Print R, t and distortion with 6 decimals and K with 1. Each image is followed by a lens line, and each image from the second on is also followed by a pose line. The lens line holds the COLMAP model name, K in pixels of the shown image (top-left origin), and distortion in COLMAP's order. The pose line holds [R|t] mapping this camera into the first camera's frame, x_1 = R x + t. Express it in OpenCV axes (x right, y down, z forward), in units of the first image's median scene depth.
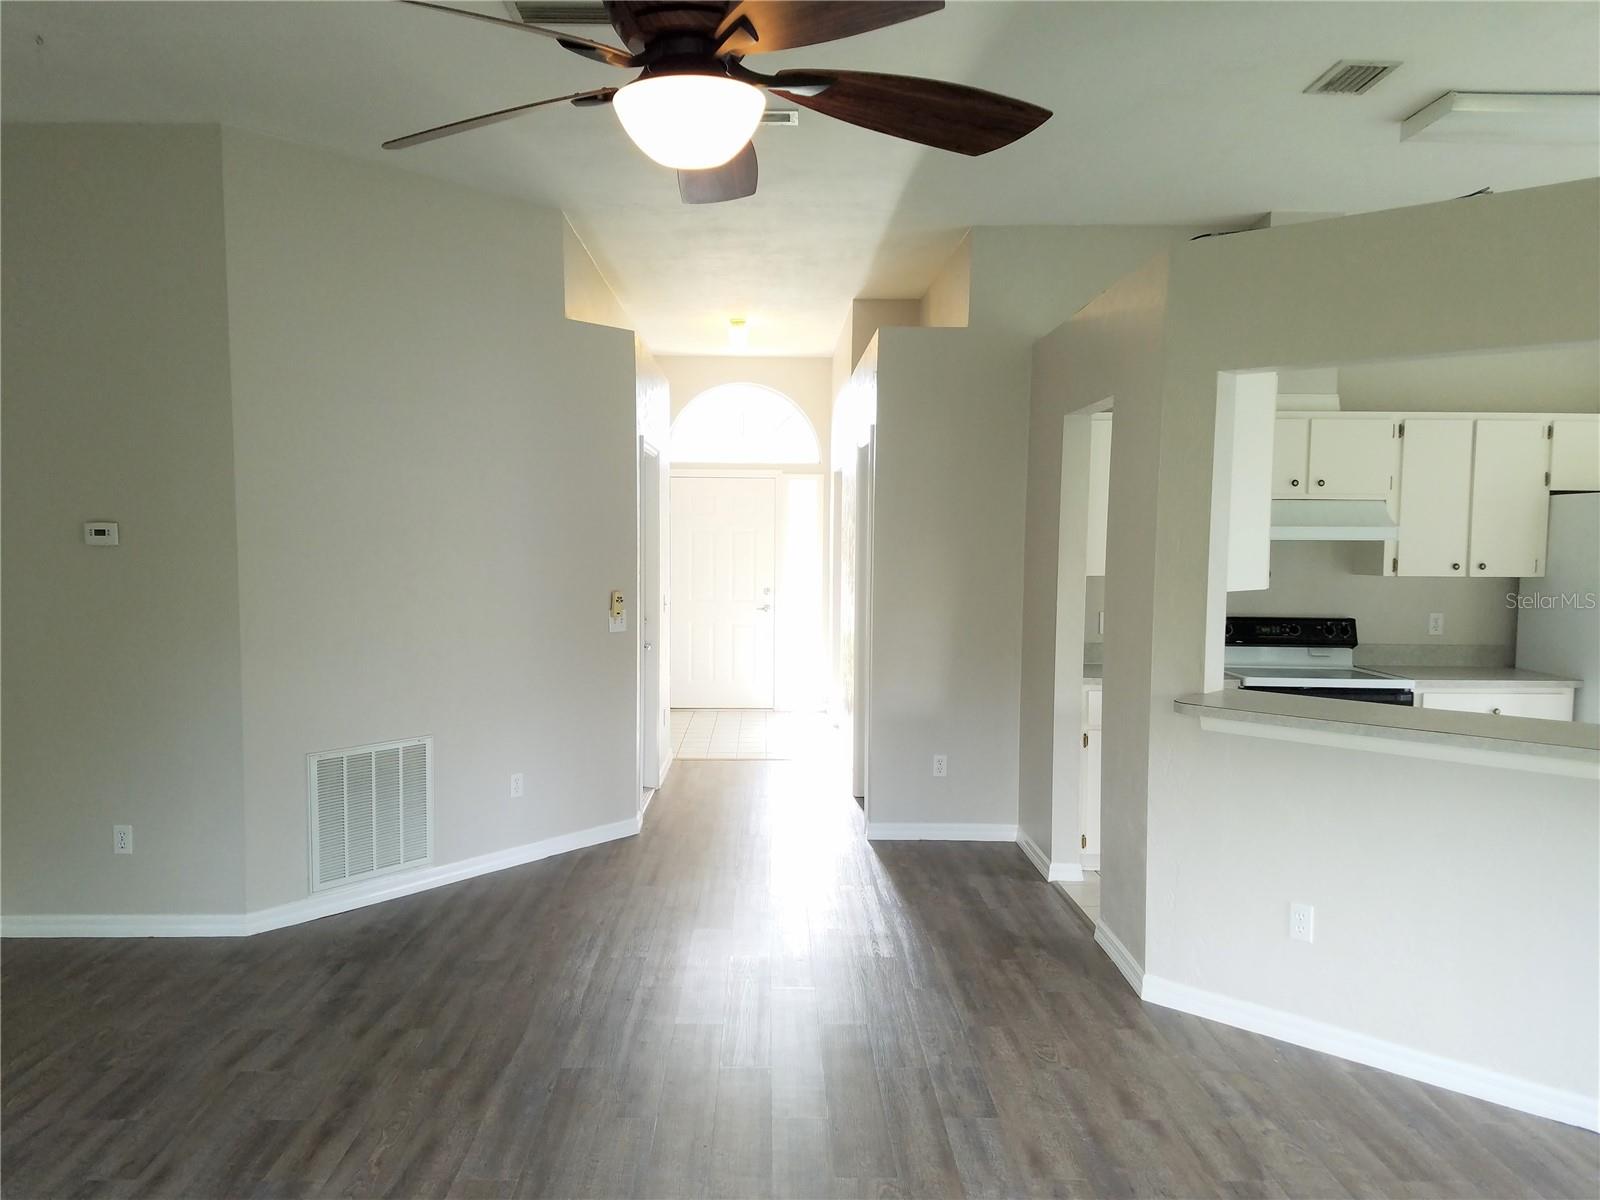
lens RADIAL K [[1216.1, 0, 780.0], [0, 1216.1, 625.4], [0, 0, 1]] dist [0.033923, -0.001495]
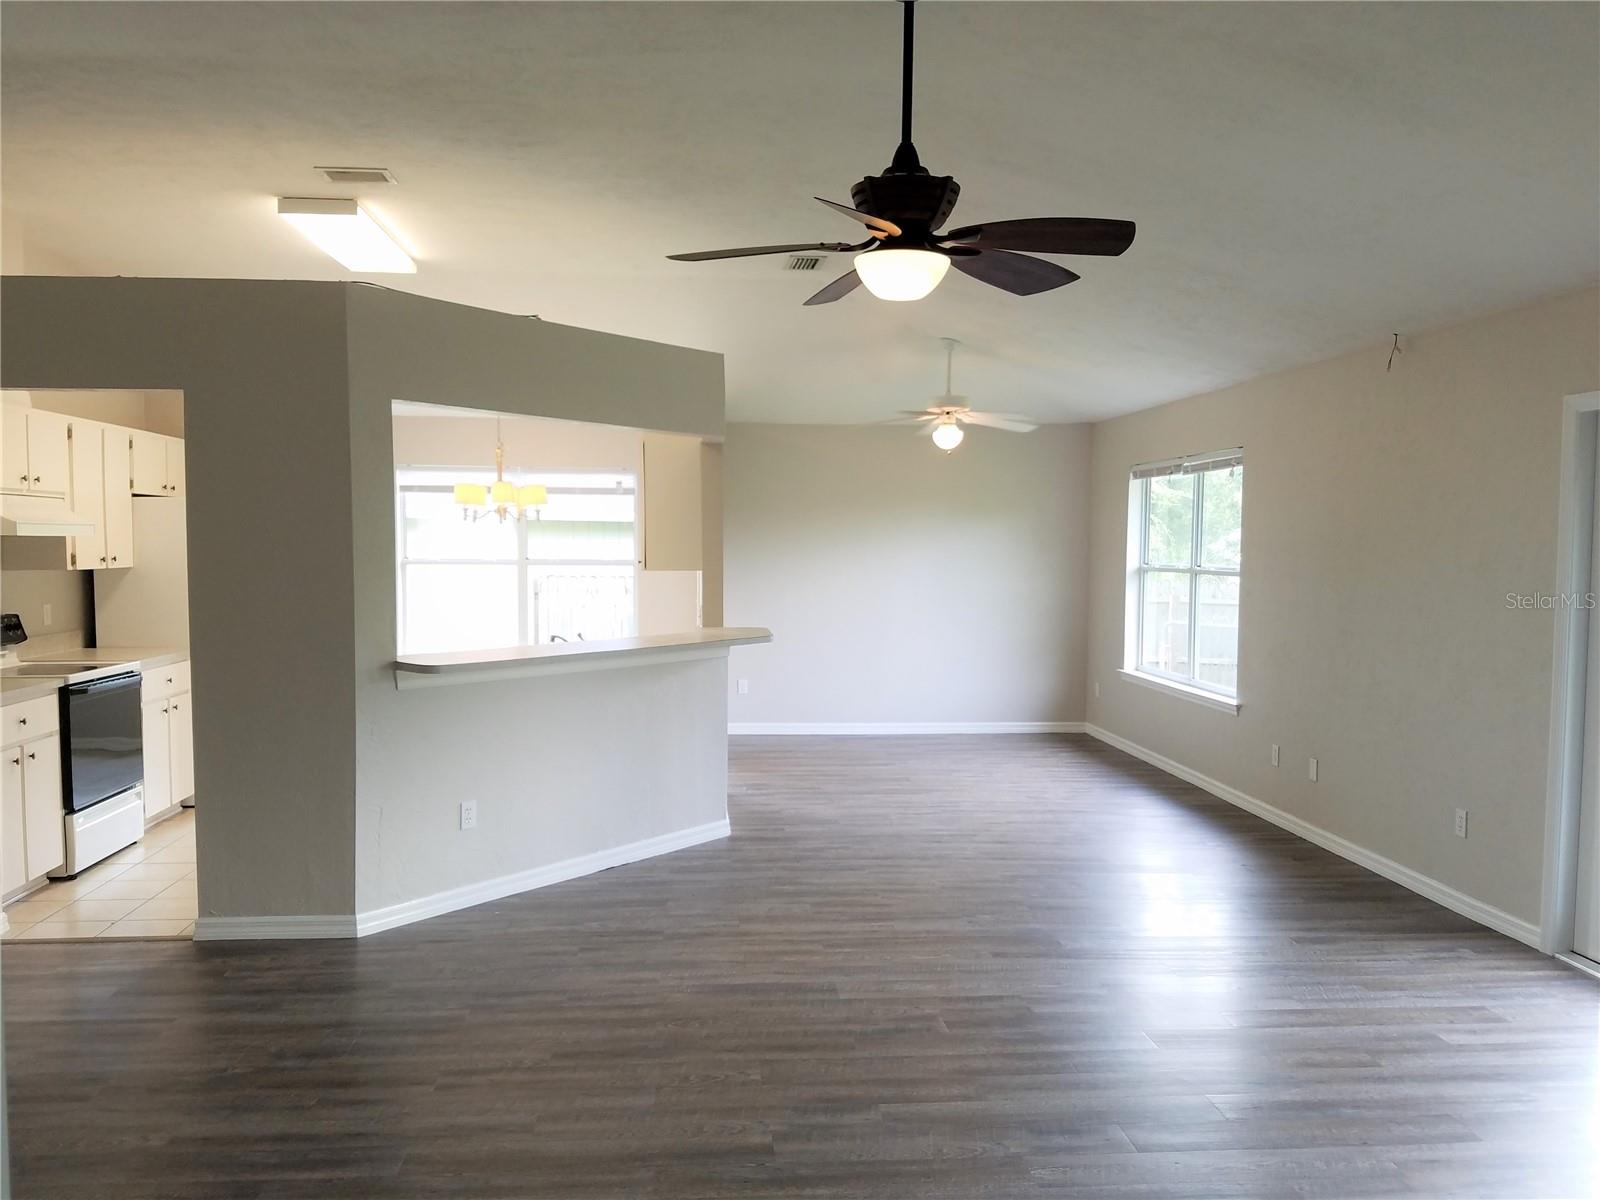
lens RADIAL K [[1216.1, 0, 780.0], [0, 1216.1, 625.4], [0, 0, 1]] dist [0.033923, -0.001495]
pose [[-0.060089, -0.078101, 0.995133, -0.888437], [0.076494, 0.993642, 0.082603, -0.050835], [-0.995258, 0.081085, -0.053733, 0.681639]]
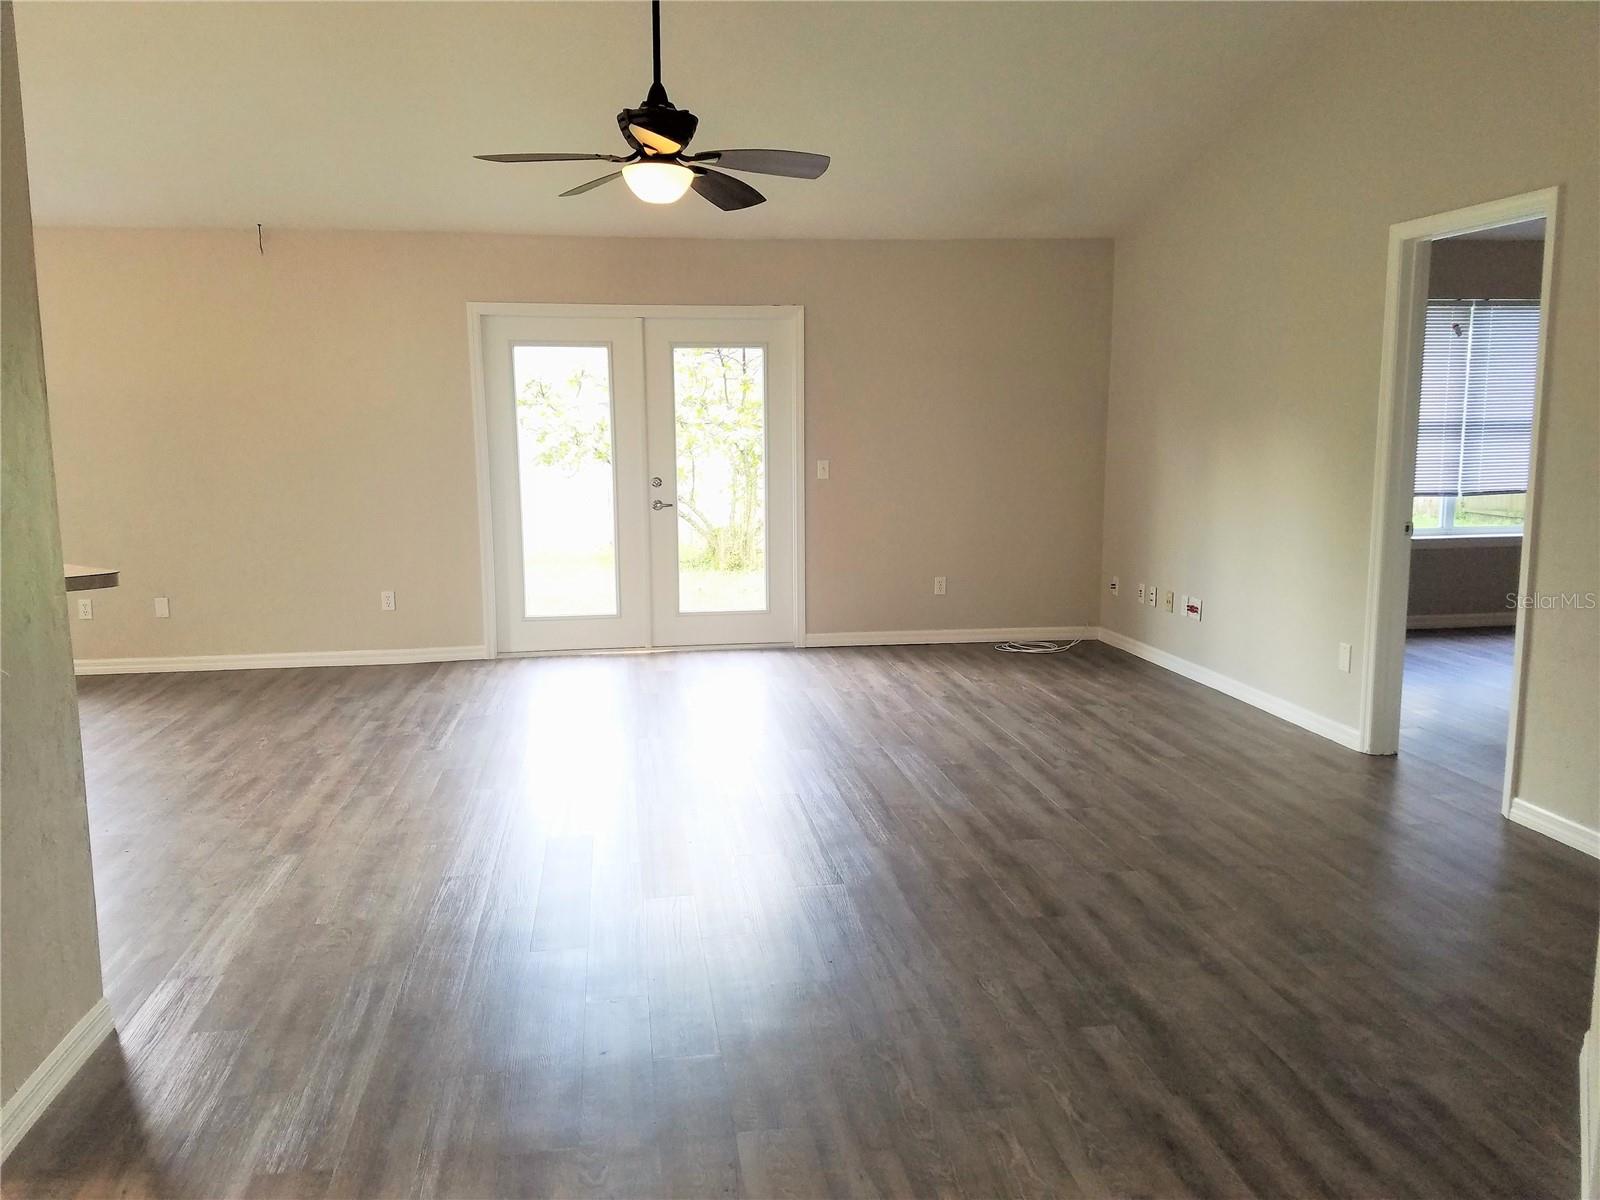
lens RADIAL K [[1216.1, 0, 780.0], [0, 1216.1, 625.4], [0, 0, 1]] dist [0.033923, -0.001495]
pose [[-0.991601, 0.025710, -0.126753, 0.000749], [-0.006125, 0.969608, 0.244587, -0.095518], [0.129189, 0.243309, -0.961307, 1.743566]]
